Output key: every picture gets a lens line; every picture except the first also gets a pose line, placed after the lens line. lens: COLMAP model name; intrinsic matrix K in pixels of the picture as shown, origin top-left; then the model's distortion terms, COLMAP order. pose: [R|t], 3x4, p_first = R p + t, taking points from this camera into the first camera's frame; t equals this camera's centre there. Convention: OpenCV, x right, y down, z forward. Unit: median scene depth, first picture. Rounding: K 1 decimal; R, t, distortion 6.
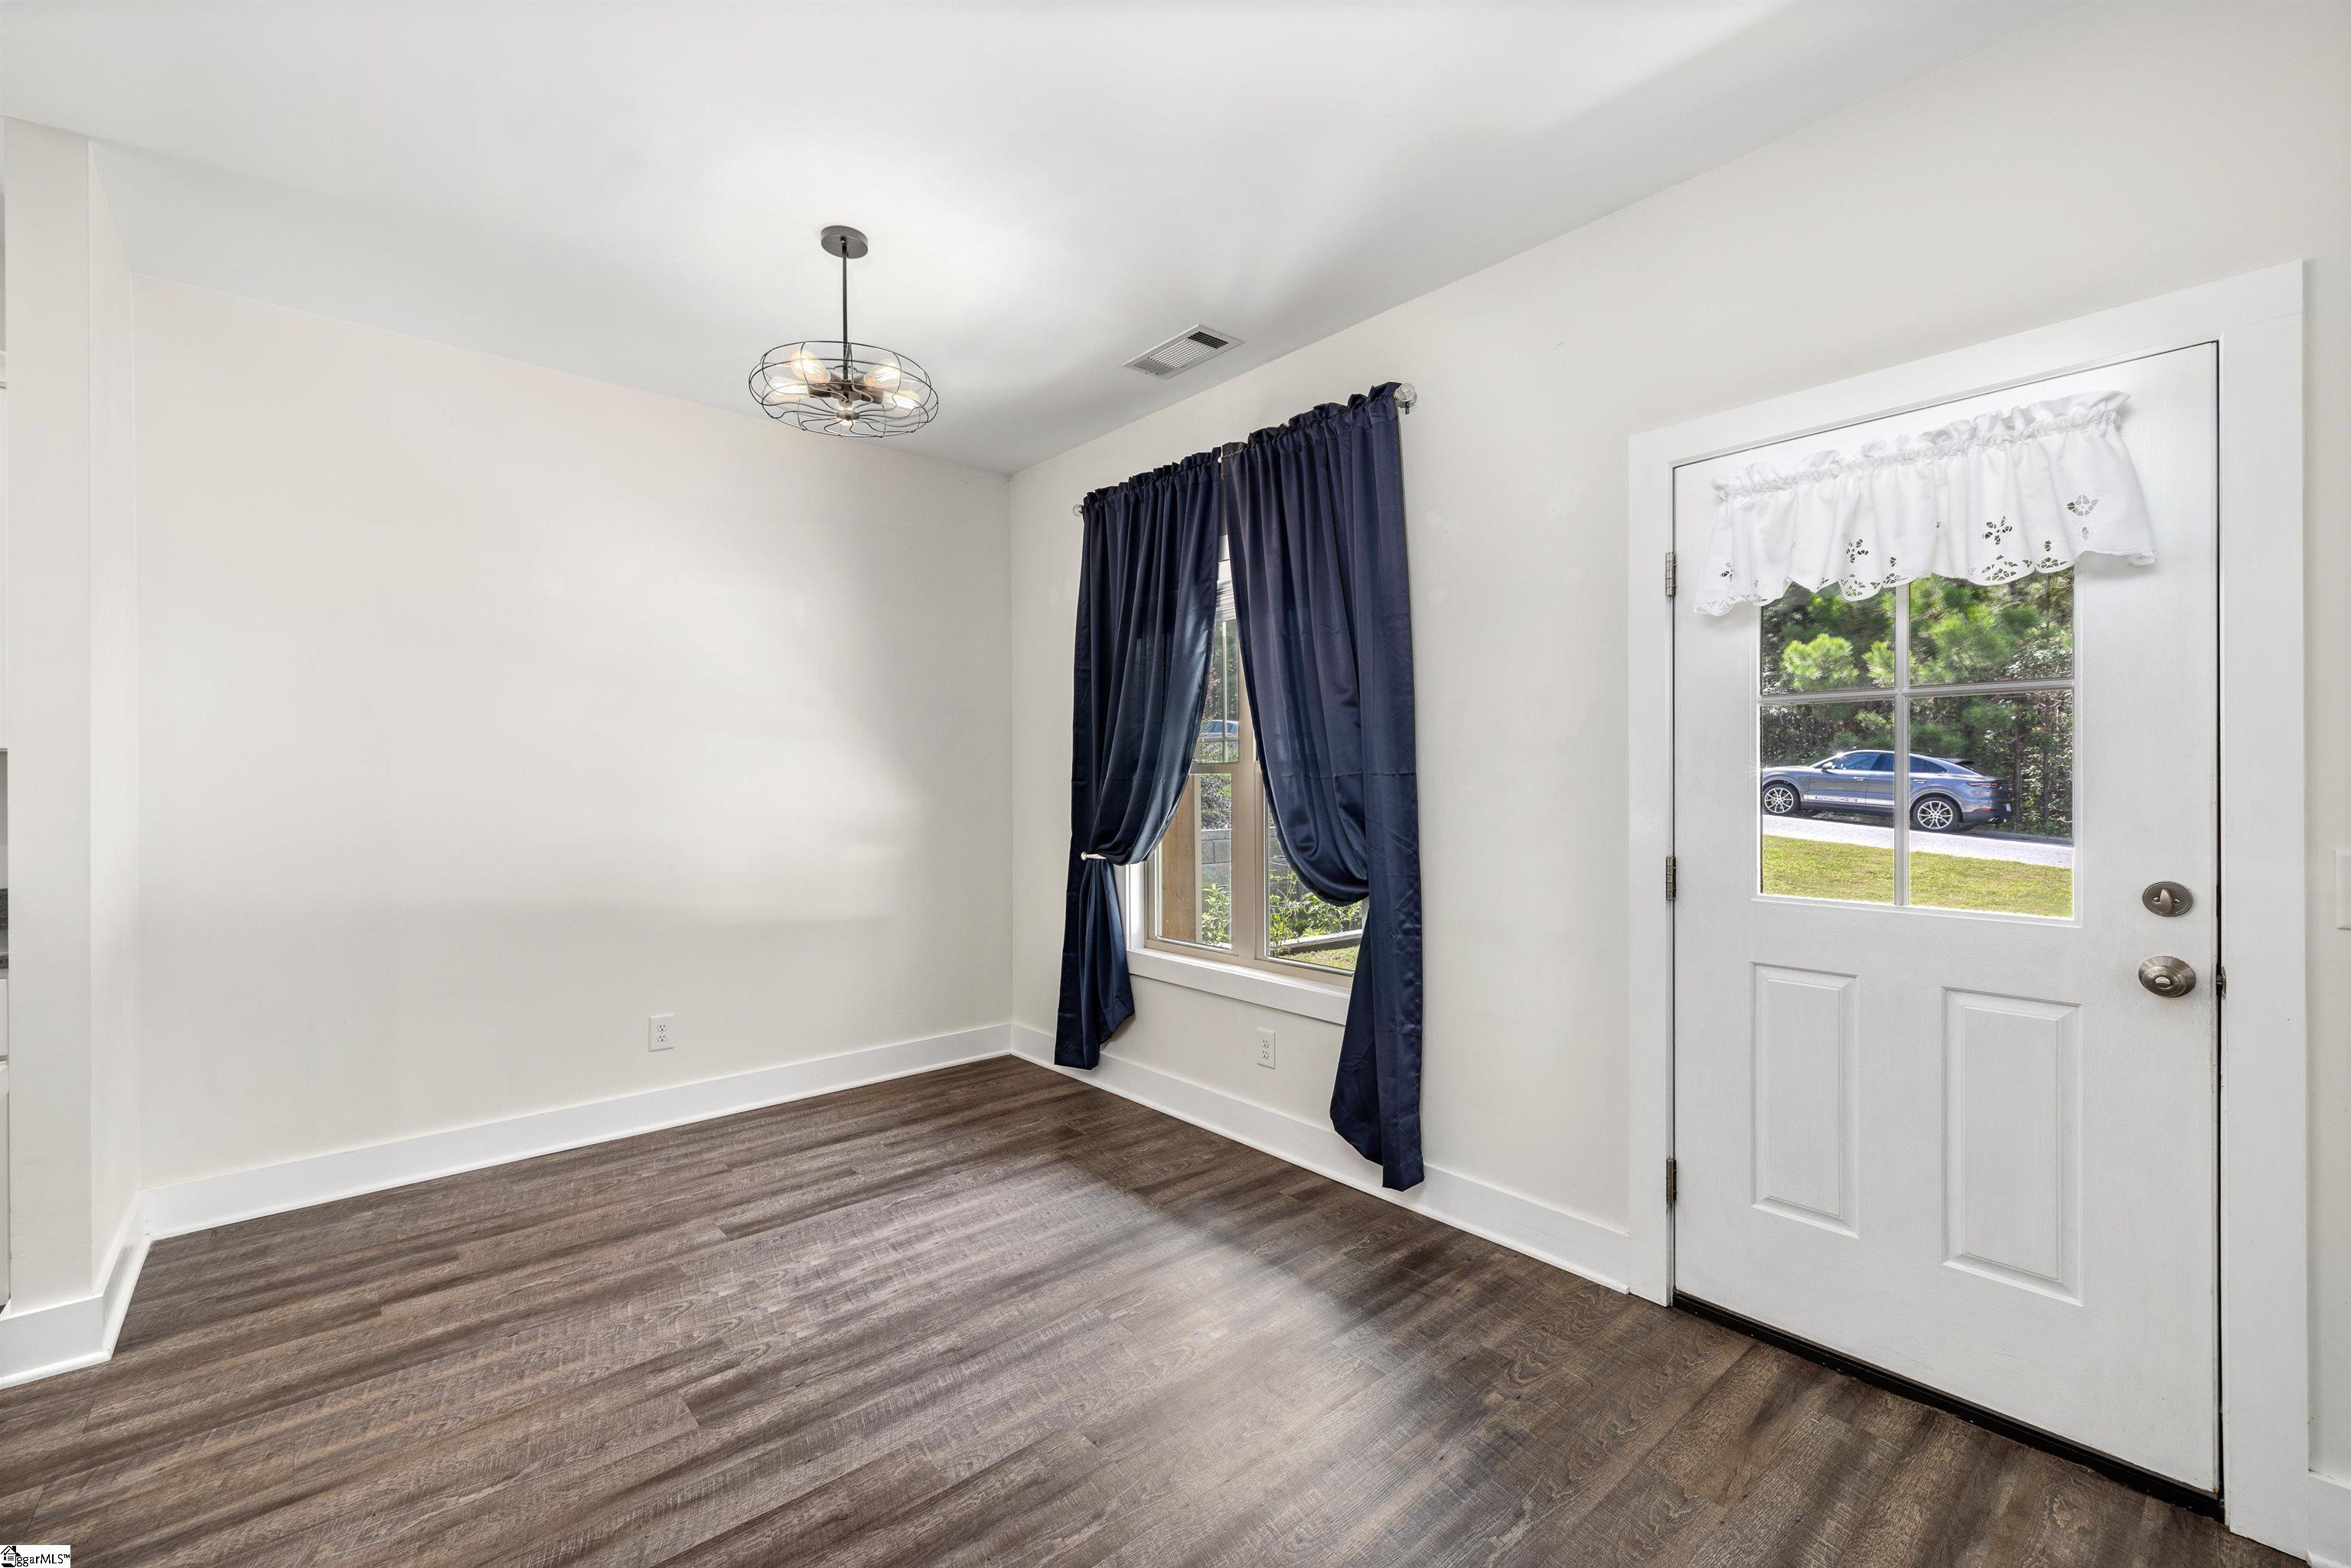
lens RADIAL K [[981.4, 0, 1167.6], [0, 981.4, 784.2], [0, 0, 1]] dist [0.002847, 0.000248]
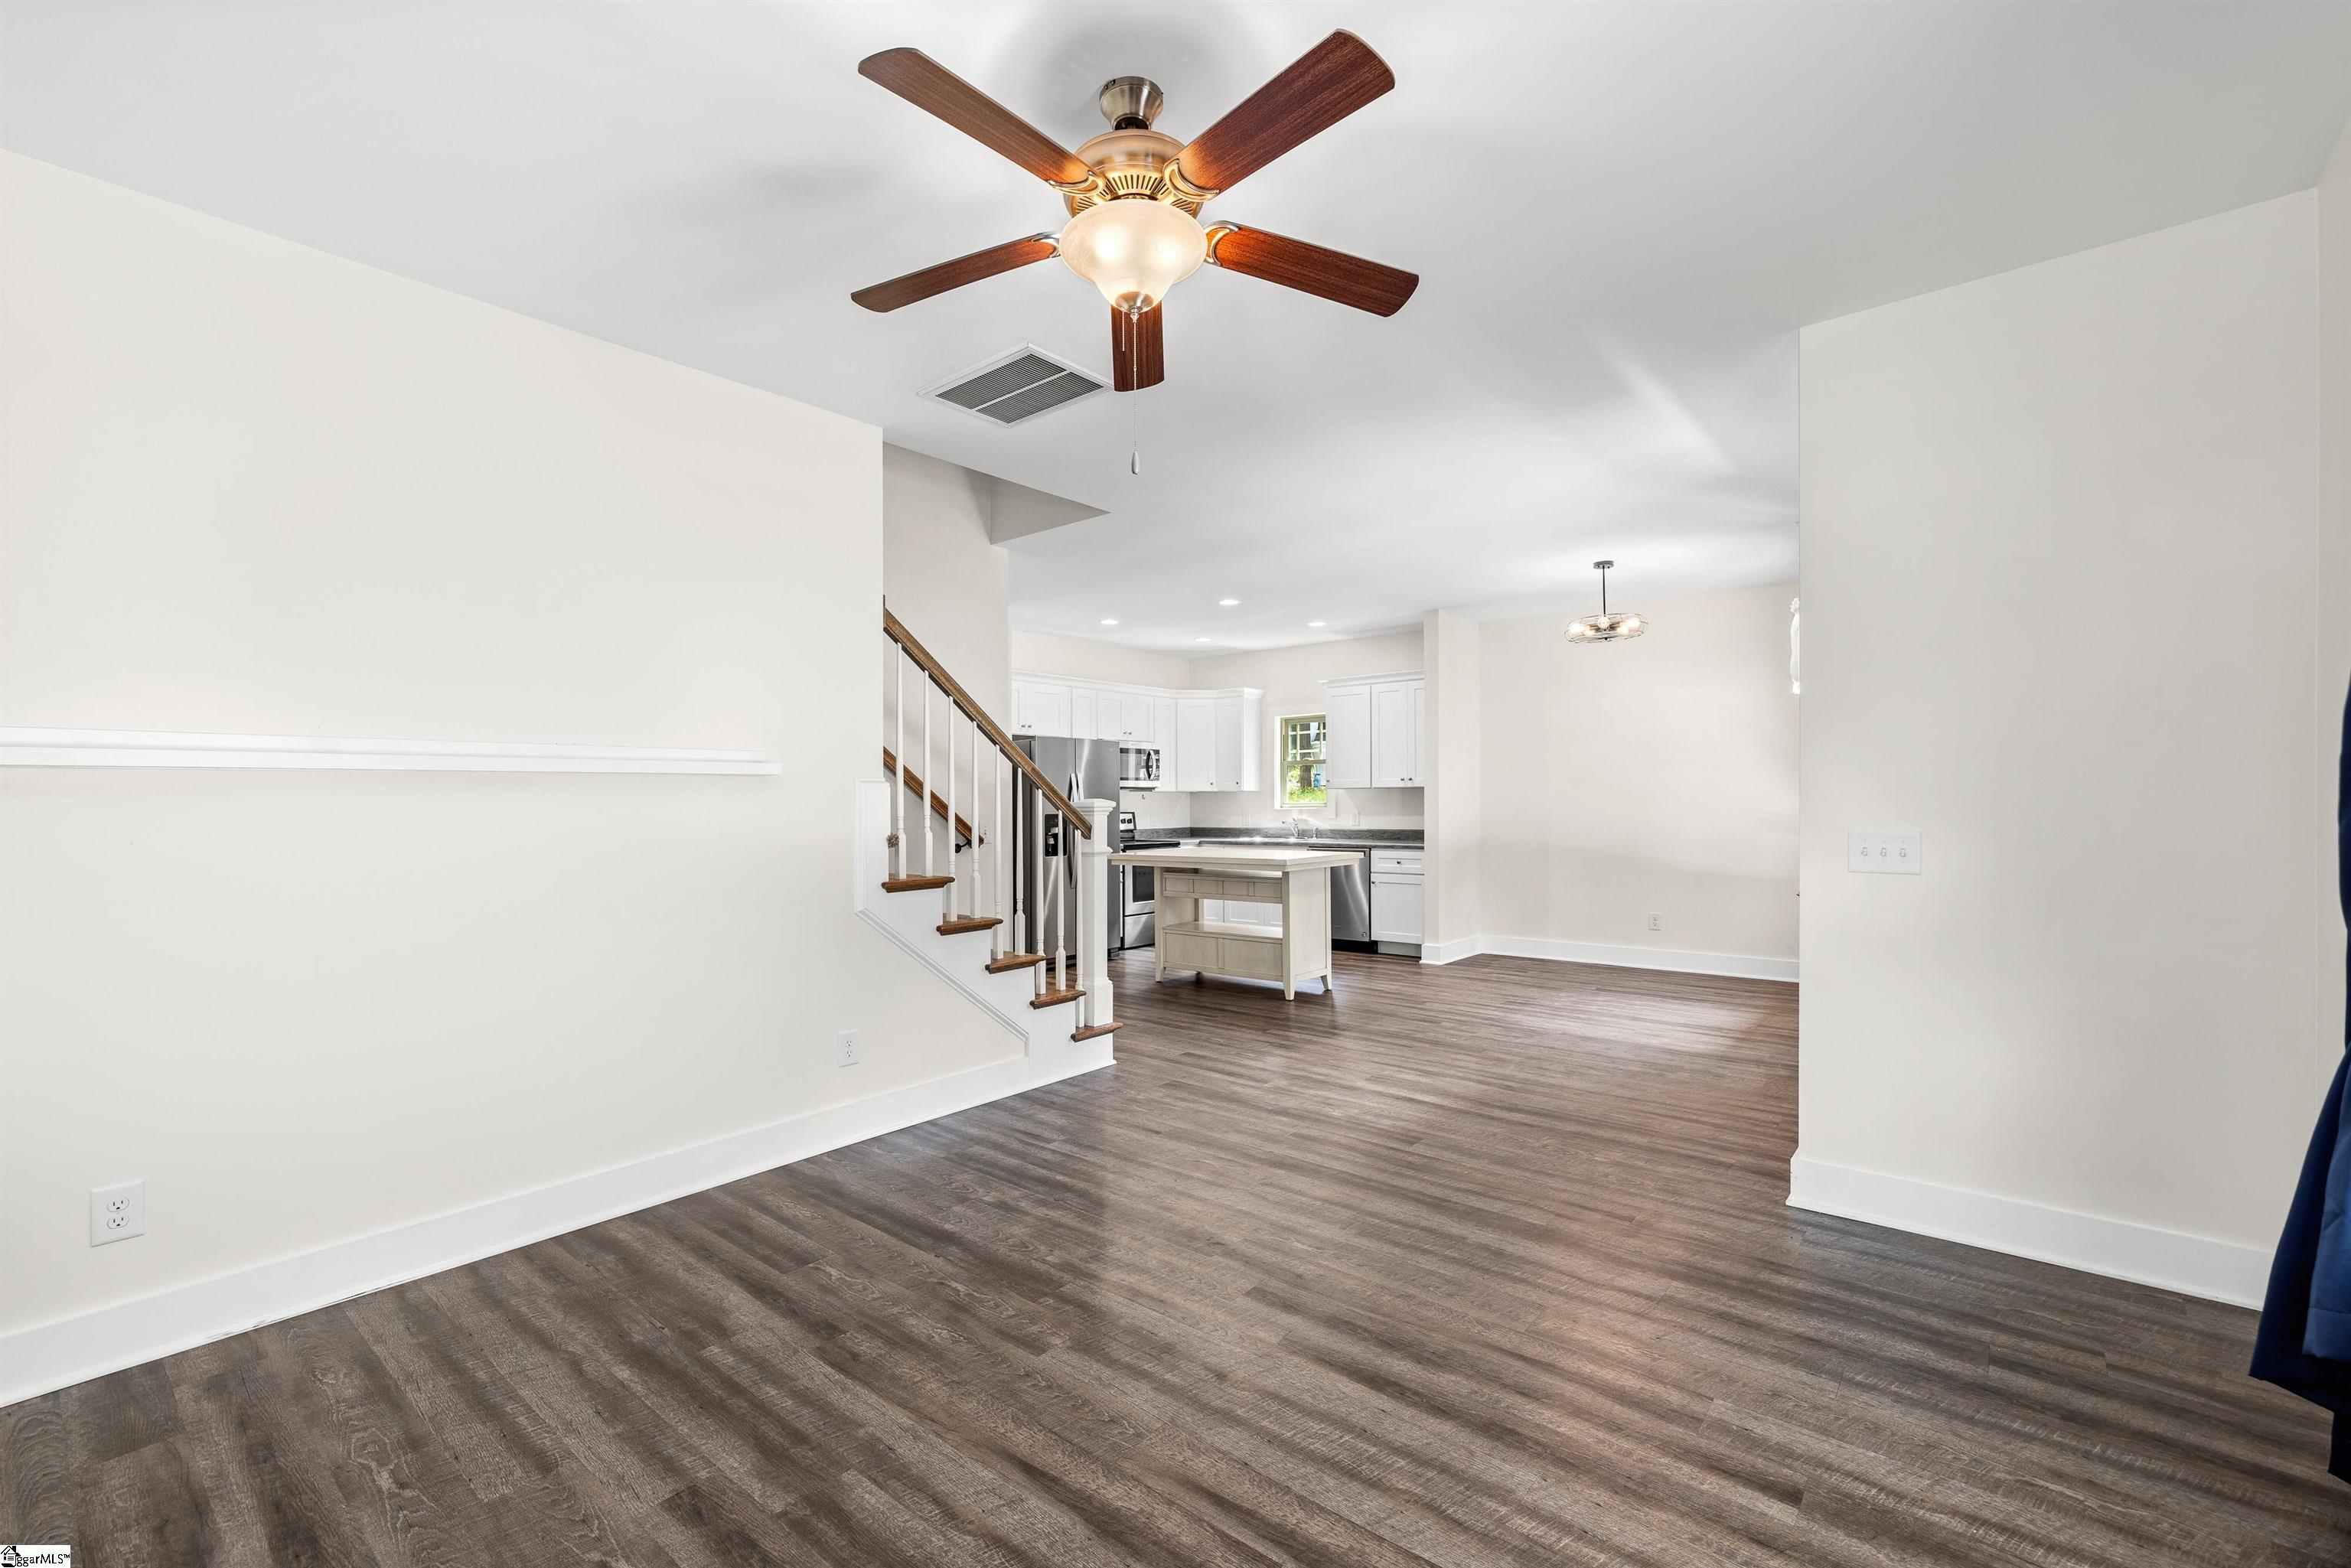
lens RADIAL K [[981.4, 0, 1183.8], [0, 981.4, 780.6], [0, 0, 1]] dist [0.002847, 0.000248]
pose [[0.162041, -0.019481, -0.986592, 1.836924], [0.005117, 0.999808, -0.018902, -0.000650], [0.986771, -0.001986, 0.162109, -0.369745]]
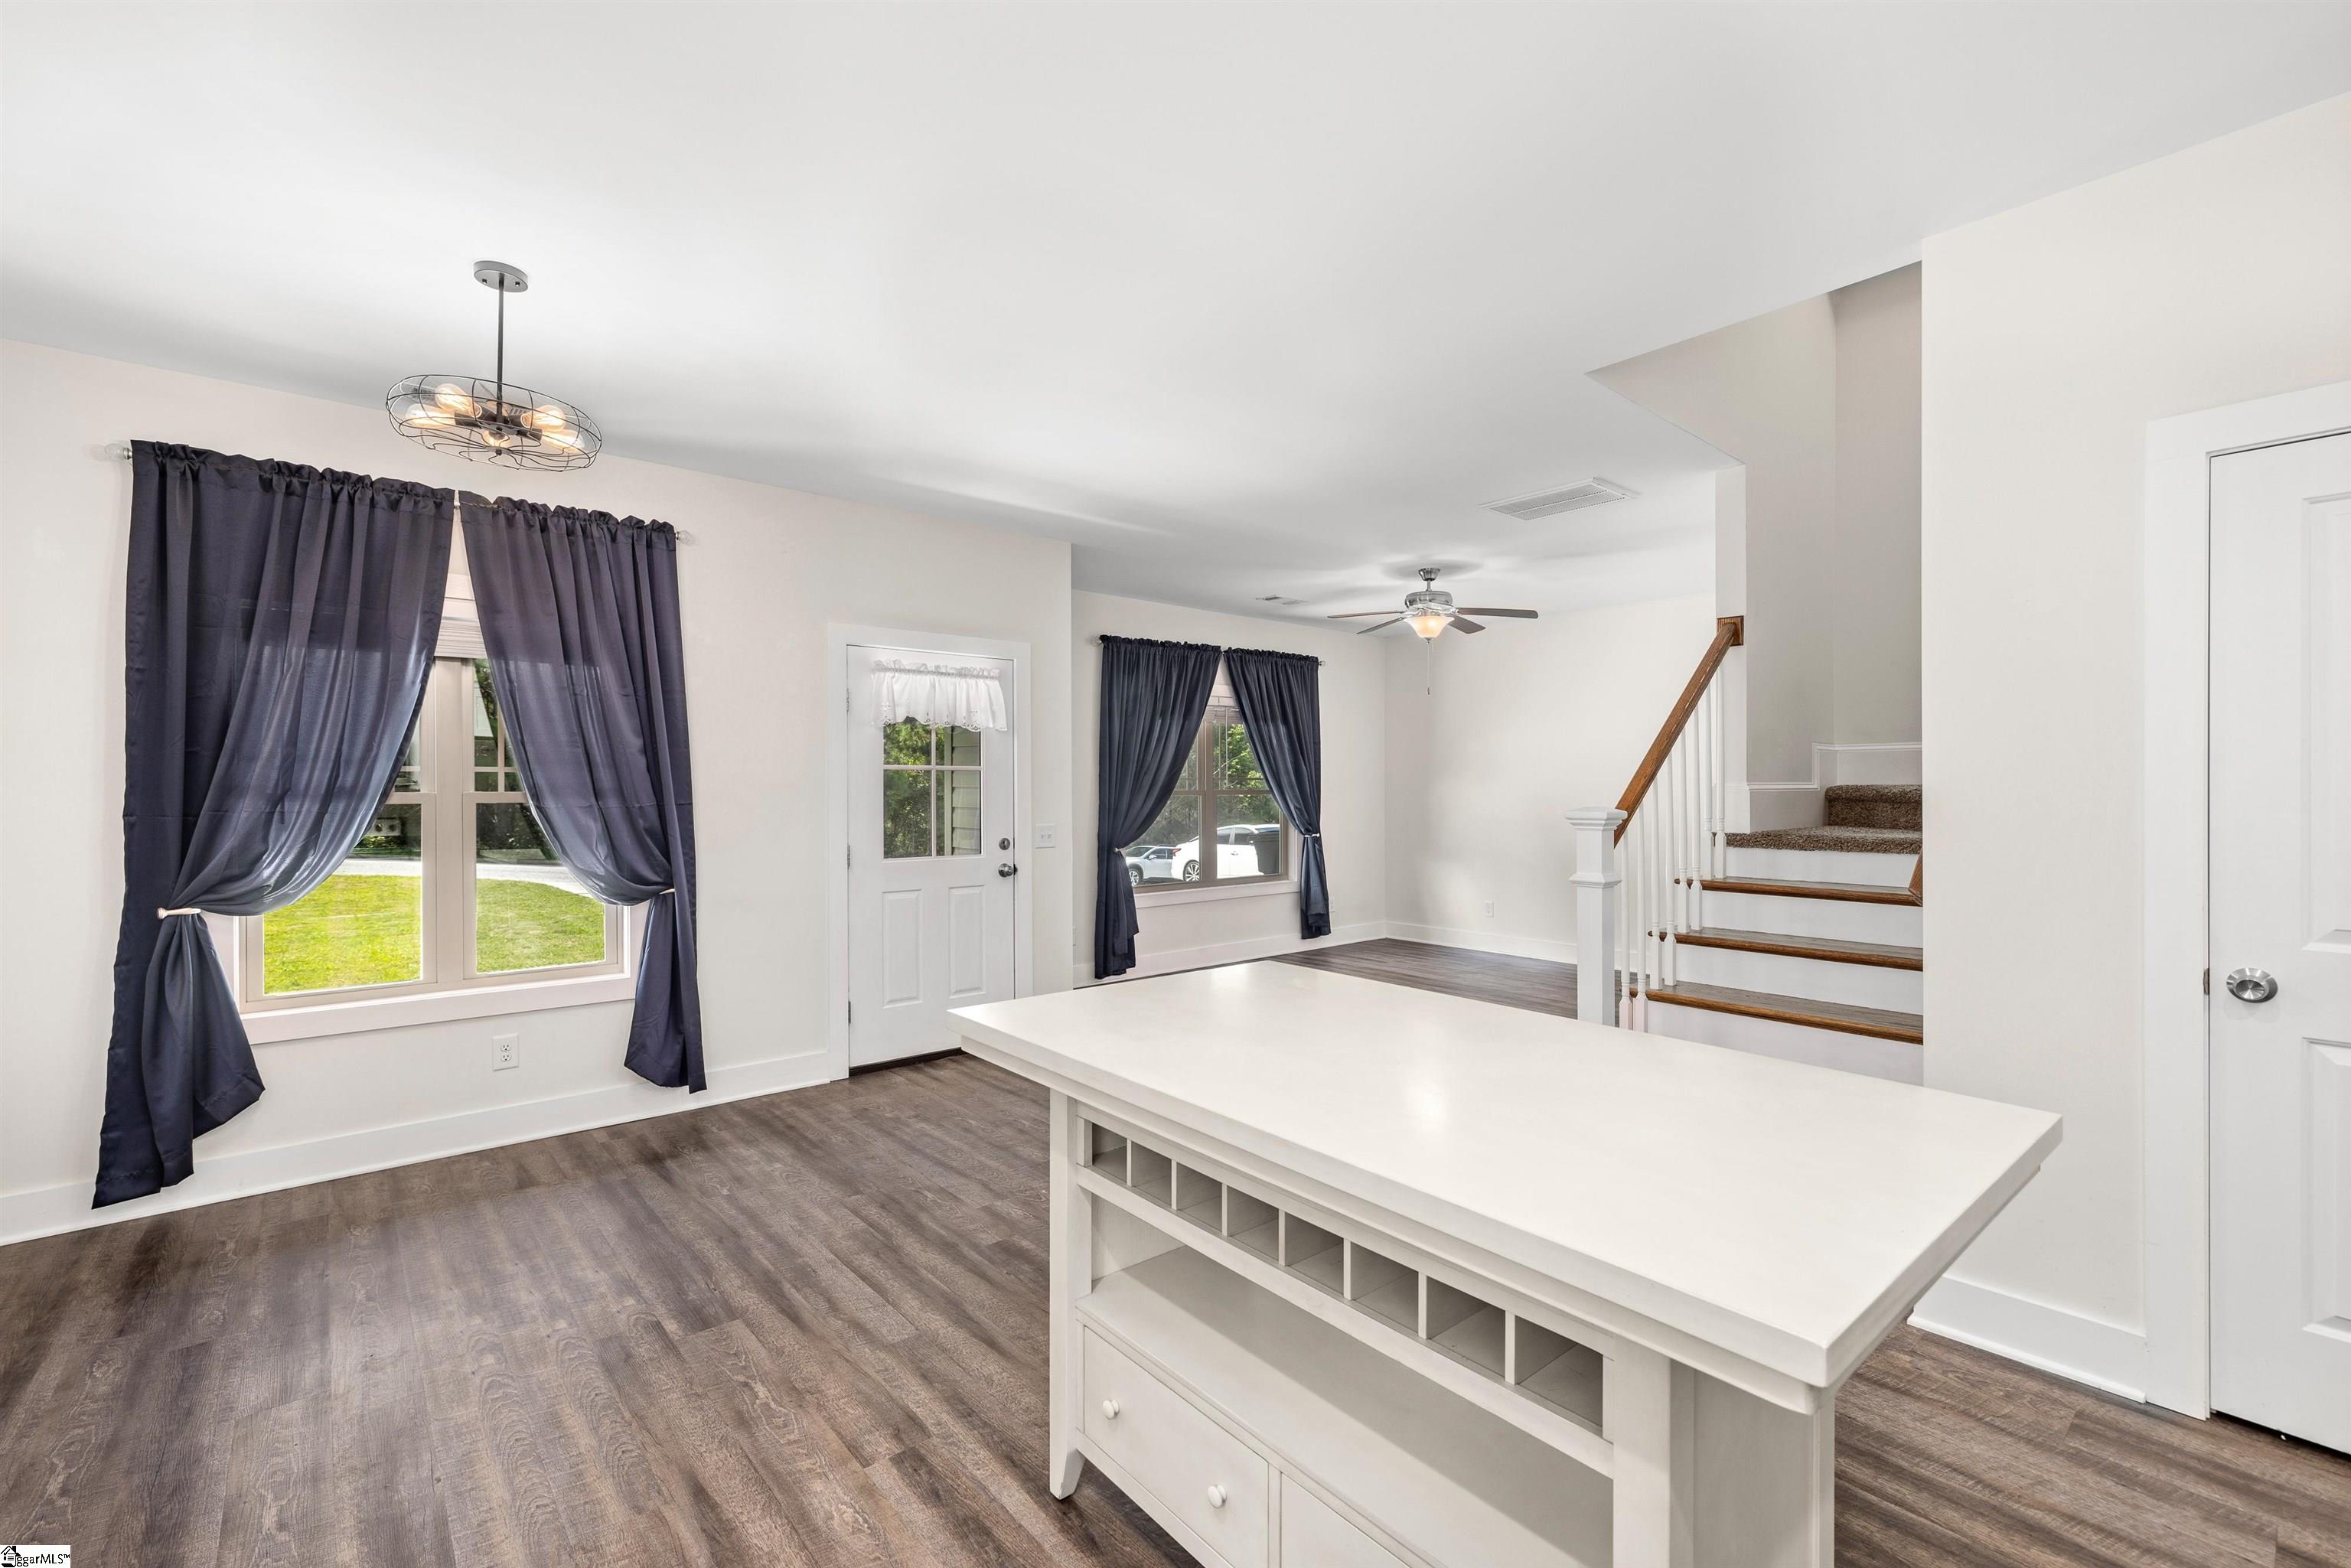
lens RADIAL K [[981.4, 0, 1170.0], [0, 981.4, 797.4], [0, 0, 1]] dist [0.002847, 0.000248]
pose [[0.011874, -0.002996, 0.999925, -1.302819], [0.009742, 0.999948, 0.002880, -0.018749], [-0.999882, 0.009707, 0.011903, 0.309785]]
